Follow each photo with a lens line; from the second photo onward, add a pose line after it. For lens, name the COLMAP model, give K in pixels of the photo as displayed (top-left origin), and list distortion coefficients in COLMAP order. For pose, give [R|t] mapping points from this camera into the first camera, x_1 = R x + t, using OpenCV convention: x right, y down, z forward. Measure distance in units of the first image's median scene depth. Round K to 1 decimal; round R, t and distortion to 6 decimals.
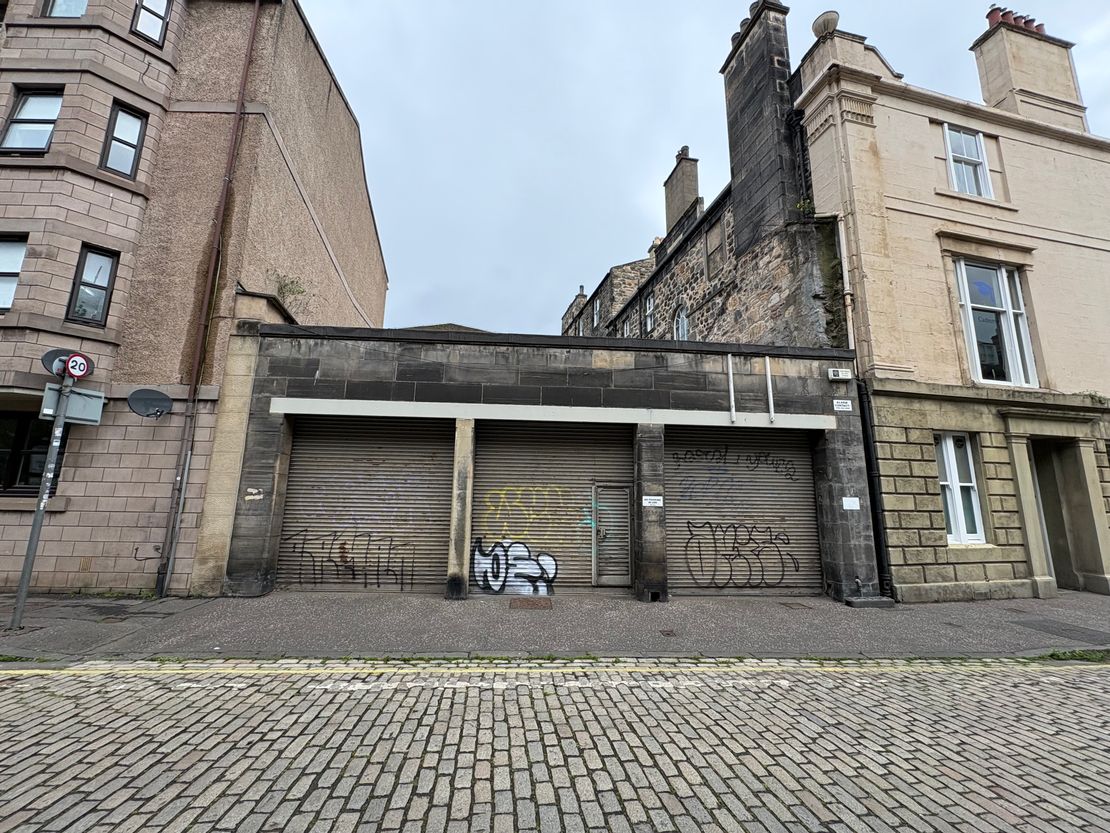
lens RADIAL K [[439.2, 0, 554.4], [0, 439.2, 414.4], [0, 0, 1]] dist [-0.000042, 0.000108]
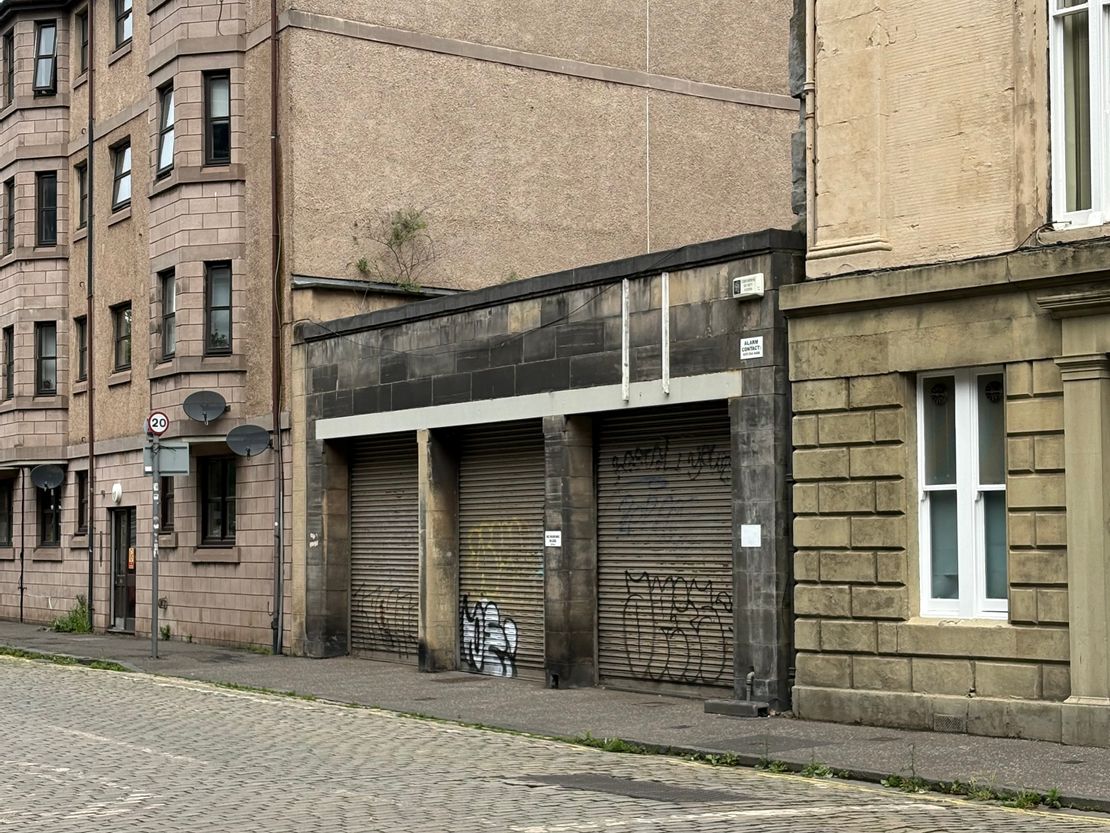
lens RADIAL K [[2277.6, 0, 554.1], [0, 2277.6, 417.5], [0, 0, 1]] dist [0.175708, 0.000000]
pose [[0.430523, -0.067768, -0.900032, 3.112324], [0.176955, 0.984163, 0.010542, -0.010204], [0.885063, -0.163803, 0.435696, -0.399386]]
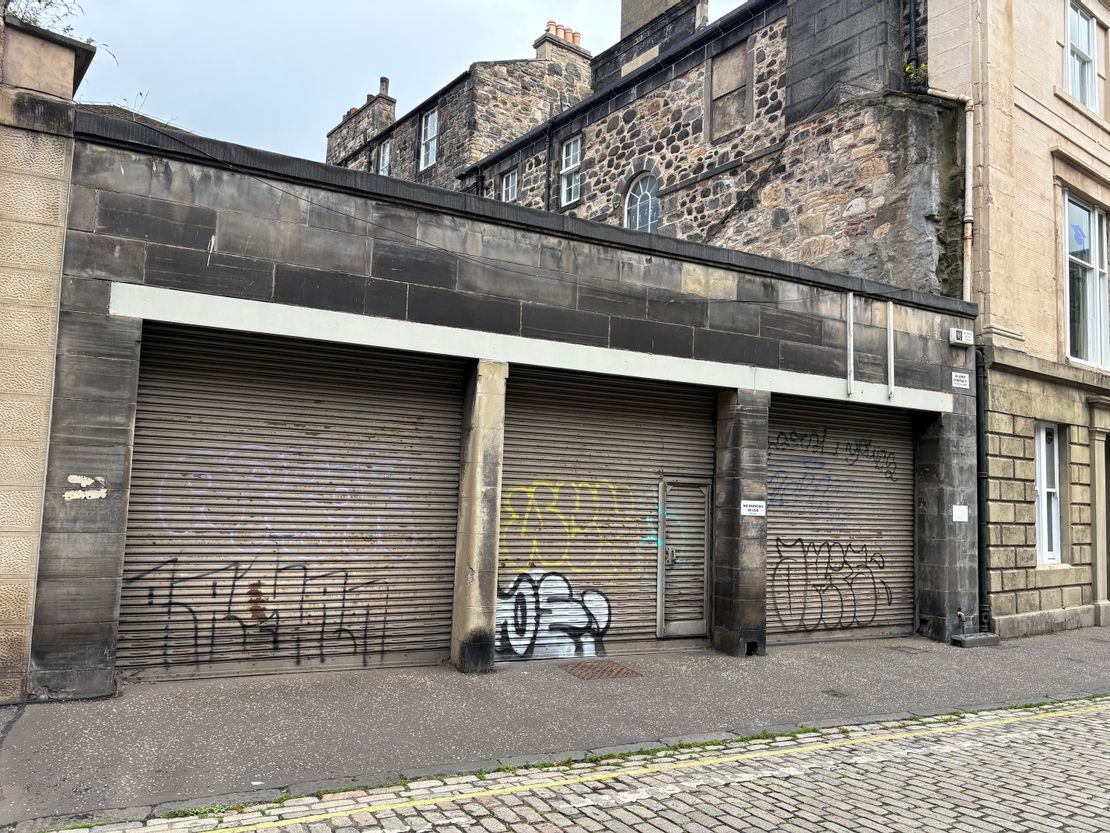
lens RADIAL K [[830.9, 0, 555.1], [0, 830.9, 420.1], [0, 0, 1]] dist [0.056663, -0.057648]
pose [[0.913975, 0.050751, 0.402585, -0.540038], [-0.092473, 0.992091, 0.084874, -0.011632], [-0.395094, -0.114801, 0.911439, -0.007812]]
